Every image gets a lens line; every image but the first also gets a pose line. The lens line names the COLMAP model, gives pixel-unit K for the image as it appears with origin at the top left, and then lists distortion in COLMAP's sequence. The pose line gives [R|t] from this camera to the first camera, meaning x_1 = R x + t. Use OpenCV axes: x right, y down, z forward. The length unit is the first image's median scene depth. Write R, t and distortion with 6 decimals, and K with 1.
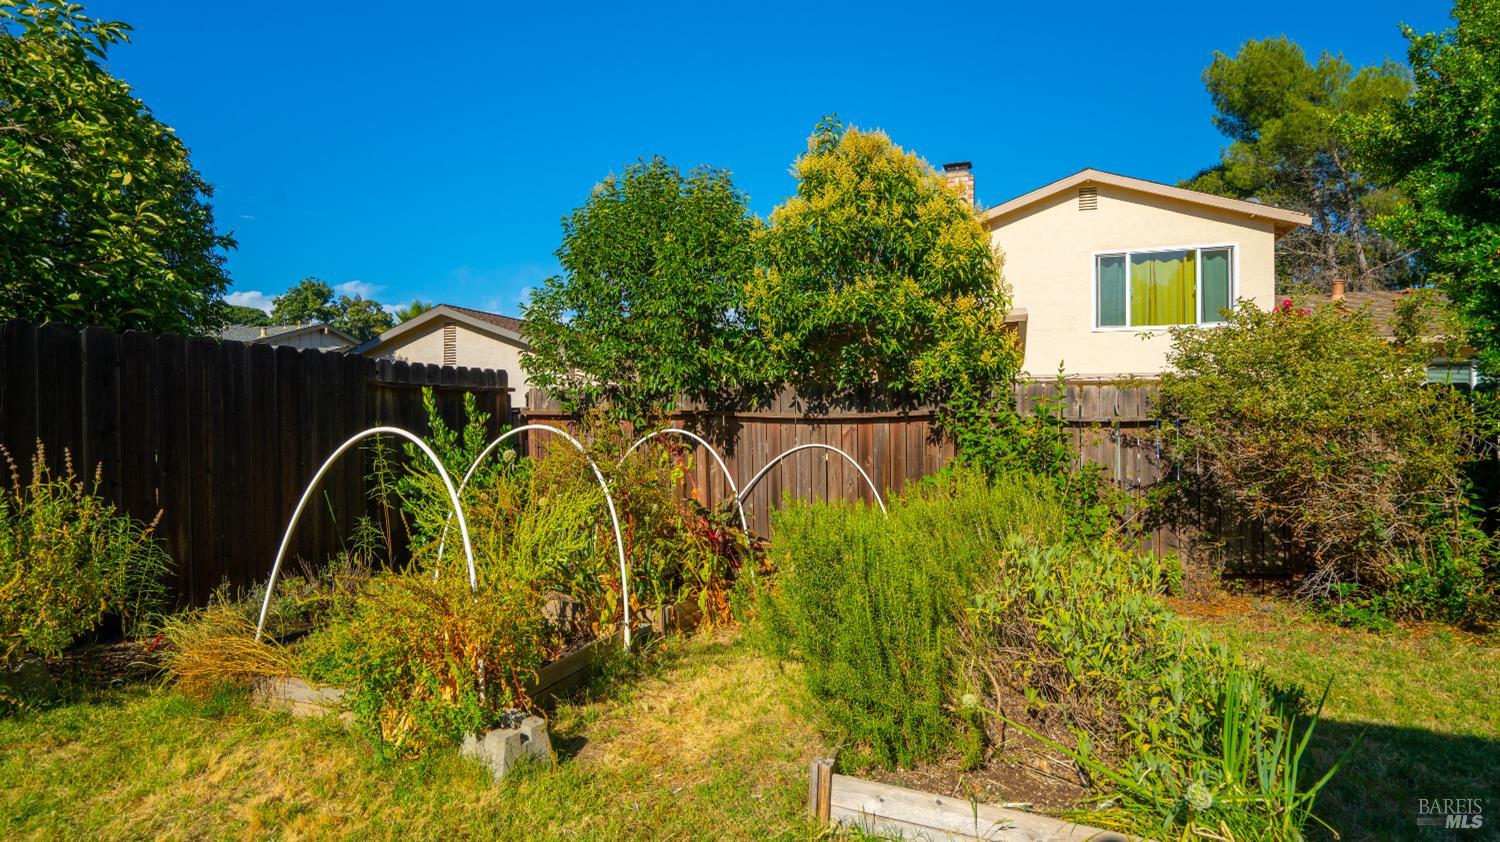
lens RADIAL K [[739.4, 0, 753.1], [0, 739.4, 419.6], [0, 0, 1]] dist [-0.001765, 0.000776]
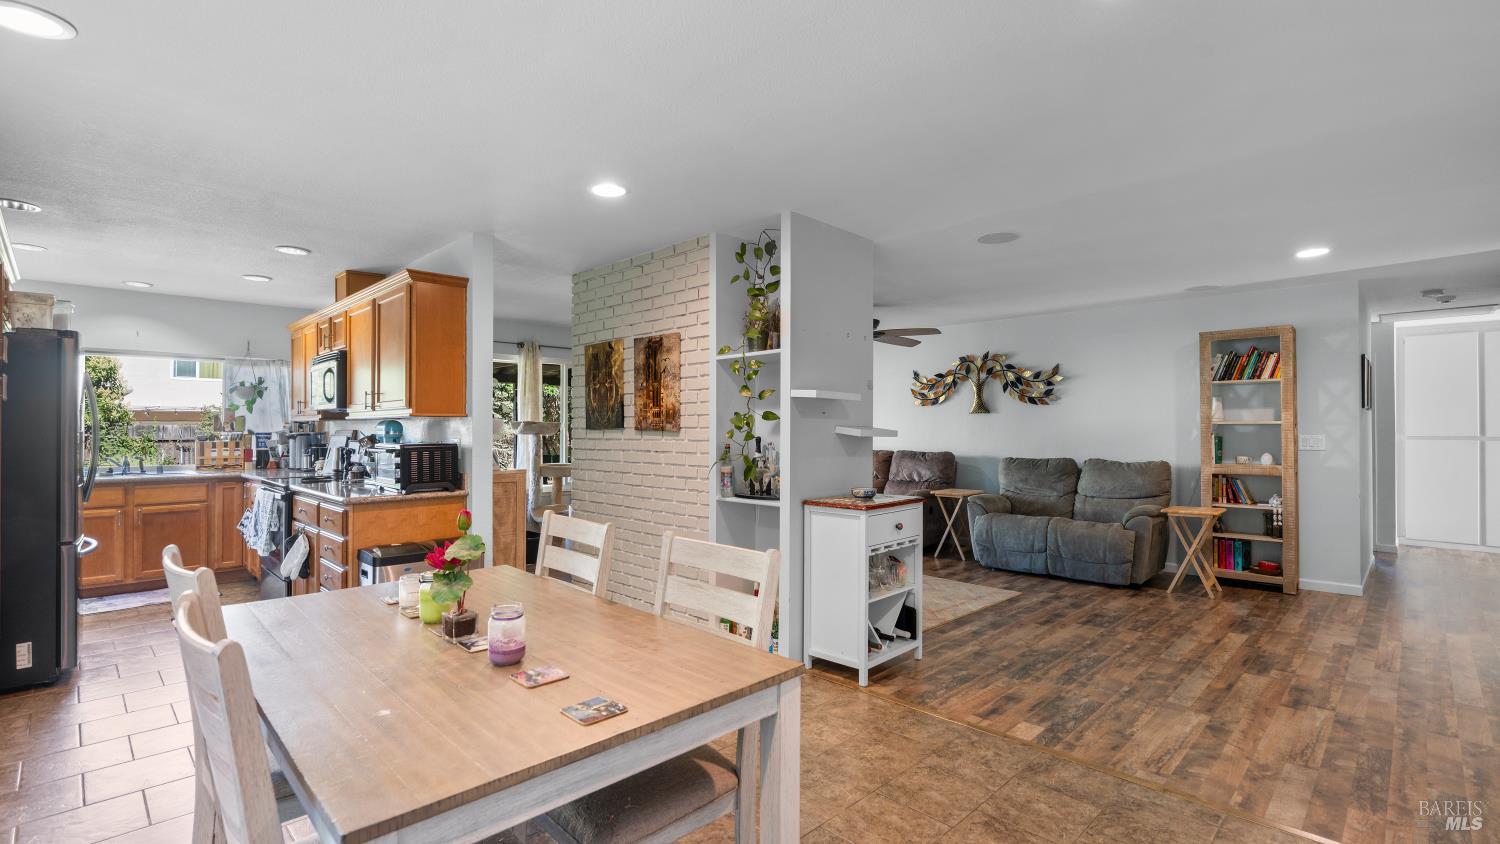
lens RADIAL K [[680.5, 0, 751.2], [0, 680.5, 422.8], [0, 0, 1]] dist [-0.000839, -0.000072]
pose [[0.423956, 0.007466, 0.905652, -0.704809], [0.002096, 0.999955, -0.009224, -0.027121], [-0.905680, 0.005809, 0.423922, -1.571312]]
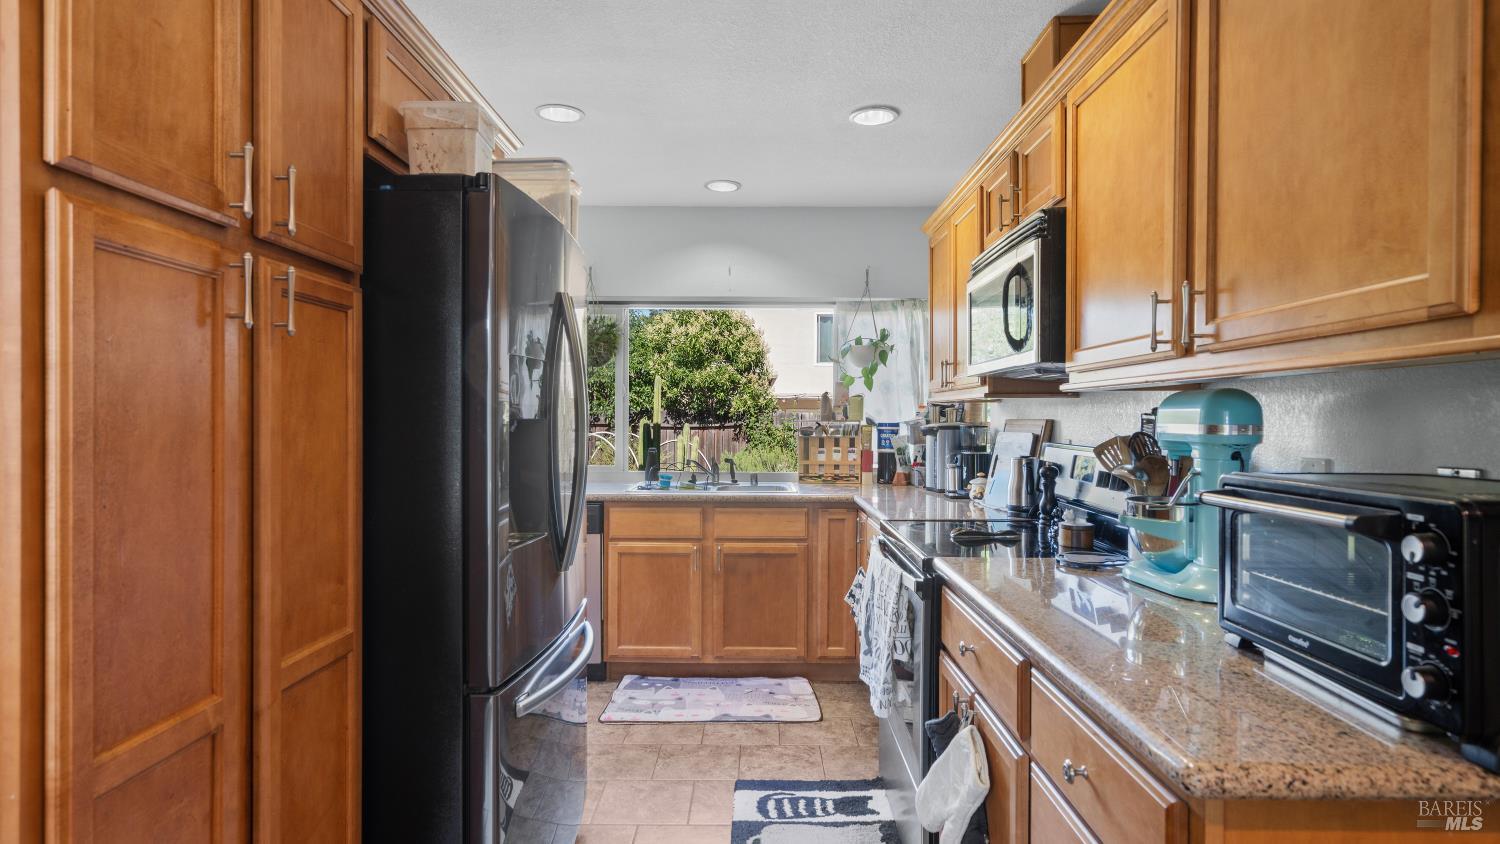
lens RADIAL K [[814.6, 0, 750.0], [0, 814.6, 422.0], [0, 0, 1]] dist [-0.021789, 0.021269]
pose [[0.944578, 0.002804, 0.328275, -0.462240], [-0.004518, 0.999980, 0.004458, -0.026876], [-0.328256, -0.005694, 0.944572, -1.150699]]
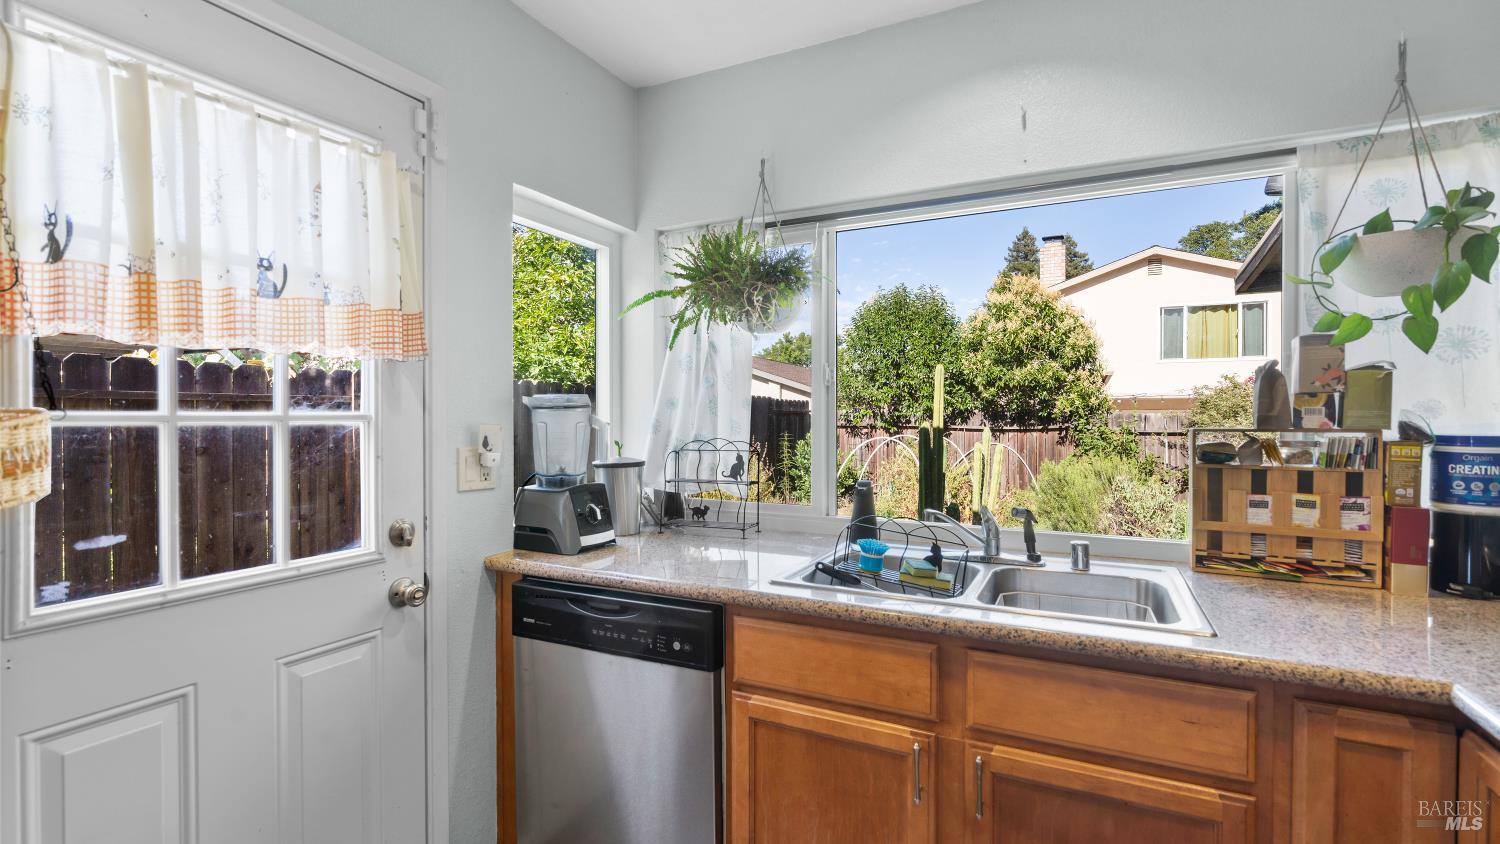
lens RADIAL K [[672.1, 0, 745.7], [0, 672.1, 423.7], [0, 0, 1]] dist [-0.000857, -0.000526]
pose [[0.991887, 0.001716, -0.127110, -0.334057], [-0.000864, 0.999977, 0.006754, -0.028706], [0.127118, -0.006589, 0.991866, -0.791876]]
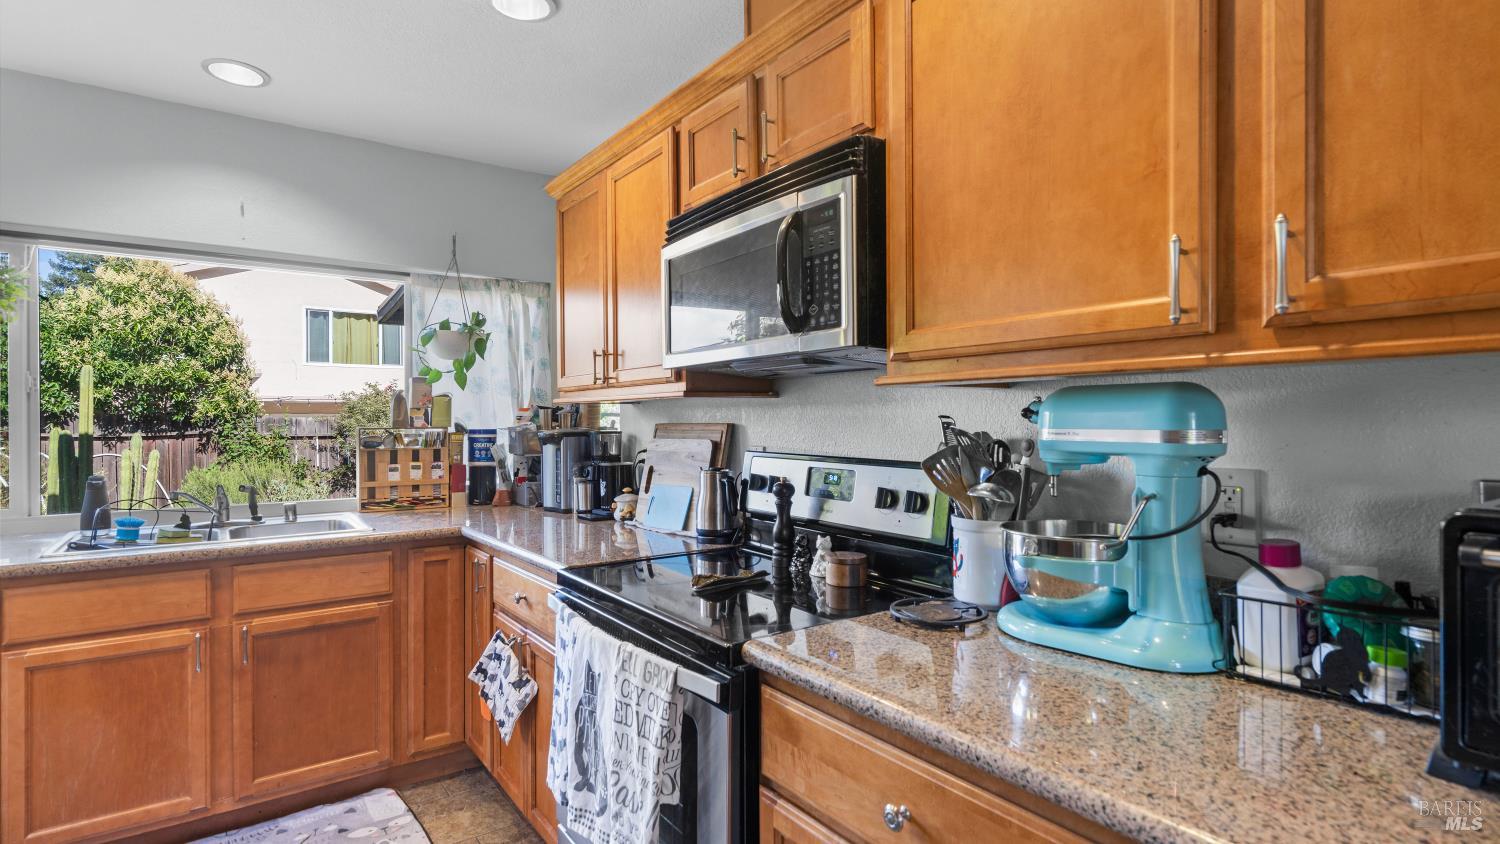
lens RADIAL K [[739.4, 0, 753.1], [0, 739.4, 420.6], [0, 0, 1]] dist [-0.001765, 0.000776]
pose [[0.562437, -0.002637, 0.826836, -0.440952], [0.005702, 0.999984, -0.000689, -0.028148], [-0.826820, 0.005102, 0.562443, -0.981007]]
